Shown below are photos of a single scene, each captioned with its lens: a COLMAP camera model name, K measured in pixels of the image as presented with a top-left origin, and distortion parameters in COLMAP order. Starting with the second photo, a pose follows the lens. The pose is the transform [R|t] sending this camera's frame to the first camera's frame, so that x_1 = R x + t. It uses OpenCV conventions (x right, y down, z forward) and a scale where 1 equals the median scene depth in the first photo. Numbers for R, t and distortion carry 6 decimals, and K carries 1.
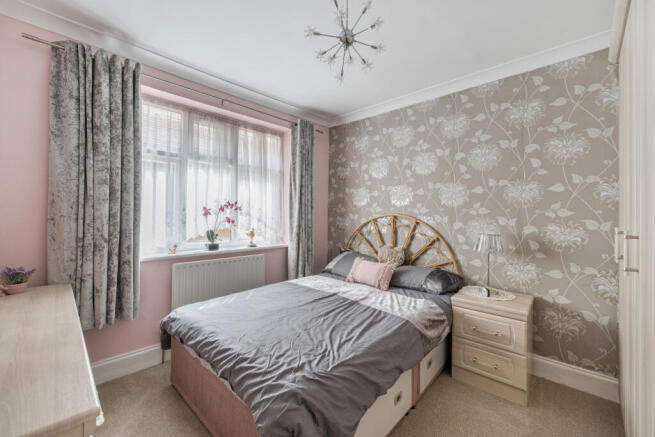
lens RADIAL K [[254.7, 0, 327.8], [0, 254.7, 213.2], [0, 0, 1]] dist [-0.006107, 0.000845]
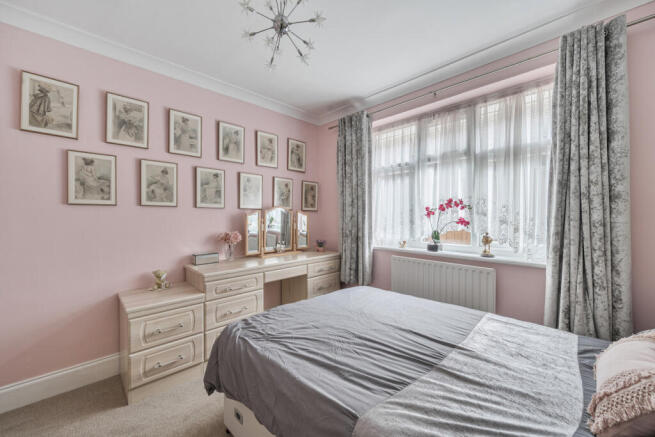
lens RADIAL K [[254.7, 0, 330.2], [0, 254.7, 220.0], [0, 0, 1]] dist [-0.006107, 0.000845]
pose [[-0.016324, 0.005712, -0.999850, 0.547575], [0.005154, 0.999971, 0.005629, 0.018783], [0.999853, -0.005062, -0.016353, 0.644392]]
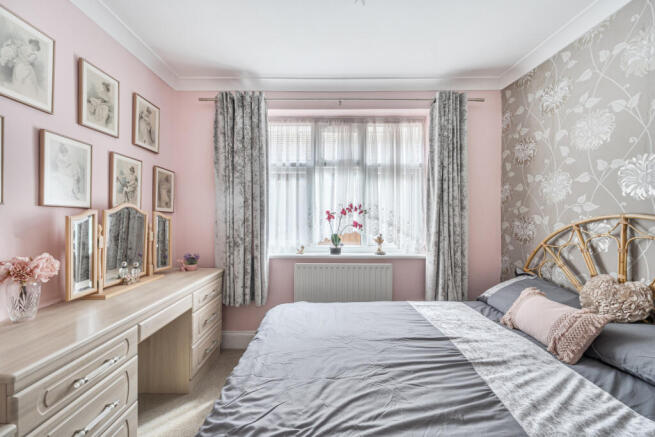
lens RADIAL K [[254.7, 0, 330.4], [0, 254.7, 218.7], [0, 0, 1]] dist [-0.006107, 0.000845]
pose [[0.703391, -0.008840, -0.710748, 0.250392], [0.010300, 0.999944, -0.002244, 0.008876], [0.710729, -0.005743, 0.703443, 0.298043]]
